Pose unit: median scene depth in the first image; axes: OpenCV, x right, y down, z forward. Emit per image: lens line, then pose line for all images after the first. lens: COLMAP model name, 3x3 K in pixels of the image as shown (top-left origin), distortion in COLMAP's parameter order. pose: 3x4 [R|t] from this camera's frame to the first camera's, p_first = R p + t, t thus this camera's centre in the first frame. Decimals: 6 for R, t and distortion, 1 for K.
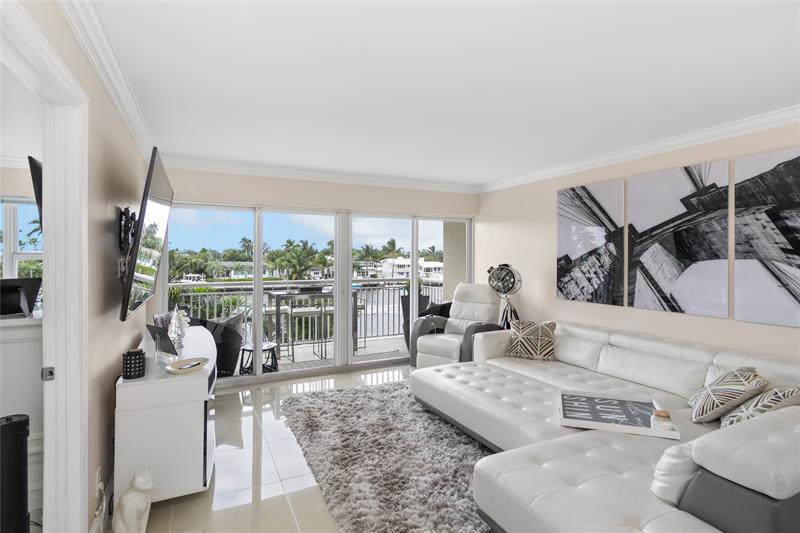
lens RADIAL K [[412.1, 0, 403.1], [0, 412.1, 262.3], [0, 0, 1]] dist [0.004970, -0.001569]
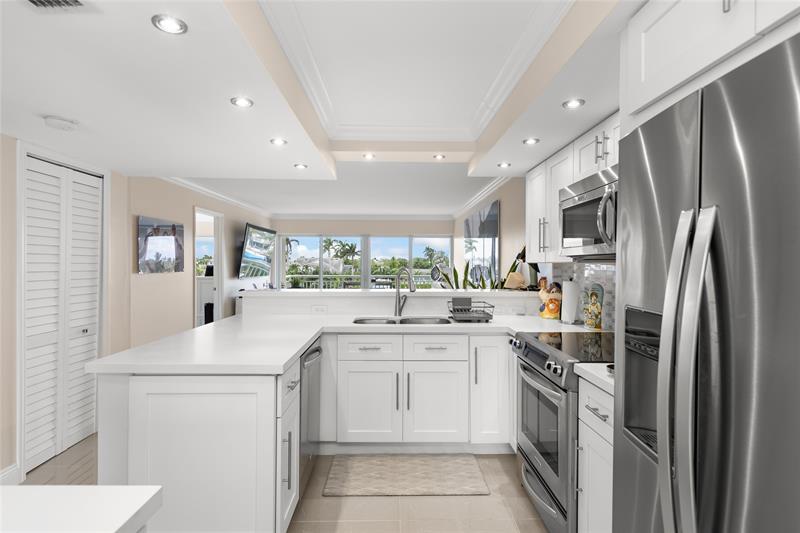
lens RADIAL K [[412.1, 0, 399.9], [0, 412.1, 265.8], [0, 0, 1]] dist [0.004970, -0.001569]
pose [[0.902027, 0.004265, -0.431658, 0.897738], [-0.009202, 0.999914, -0.009349, 0.030976], [0.431581, 0.012405, 0.901989, -0.653398]]
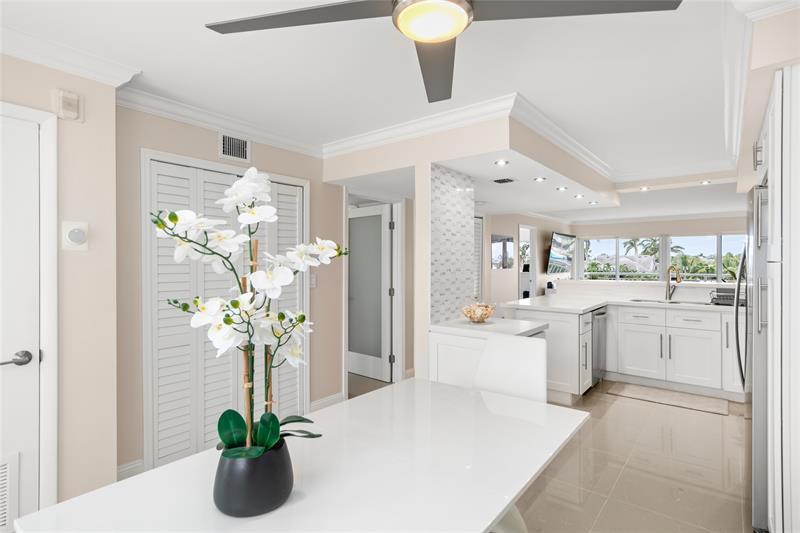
lens RADIAL K [[412.1, 0, 400.5], [0, 412.1, 261.2], [0, 0, 1]] dist [0.004970, -0.001569]
pose [[0.420939, -0.003789, -0.907081, 1.249622], [-0.010852, 0.999899, -0.009213, 0.033988], [0.907024, 0.013722, 0.420855, -1.054464]]
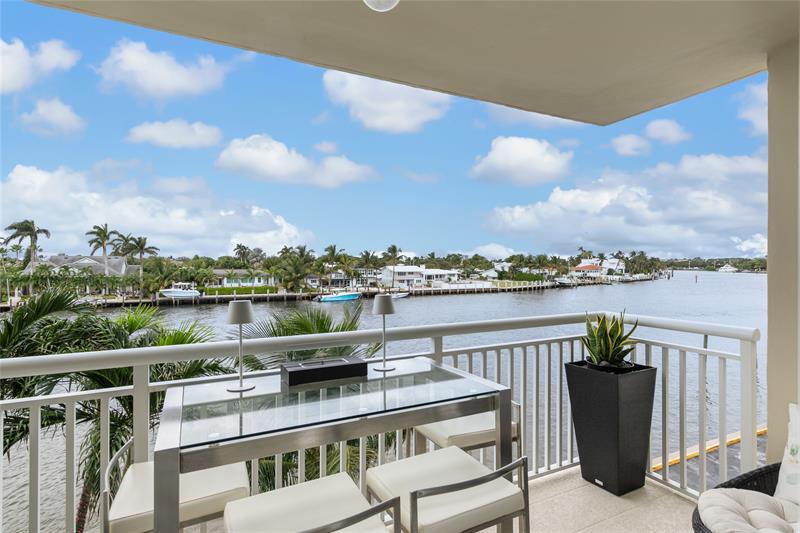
lens RADIAL K [[412.1, 0, 405.9], [0, 412.1, 266.9], [0, 0, 1]] dist [0.004970, -0.001569]
pose [[0.999906, -0.001540, 0.013628, -0.236857], [0.001630, 0.999977, -0.006565, -0.001914], [-0.013617, 0.006586, 0.999886, 0.975611]]
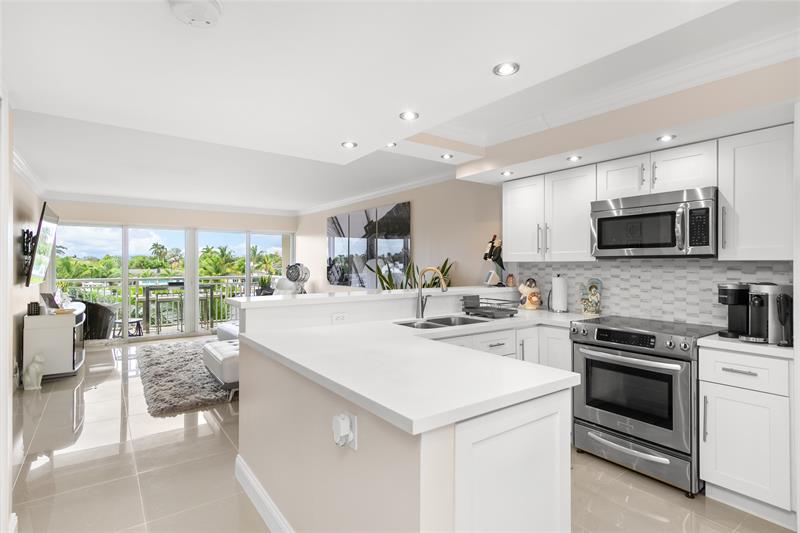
lens RADIAL K [[412.1, 0, 404.0], [0, 412.1, 268.3], [0, 0, 1]] dist [0.004970, -0.001569]
pose [[0.985478, -0.002254, 0.169790, 0.411752], [0.002781, 0.999992, -0.002869, 0.031101], [-0.169783, 0.003299, 0.985476, -0.677683]]
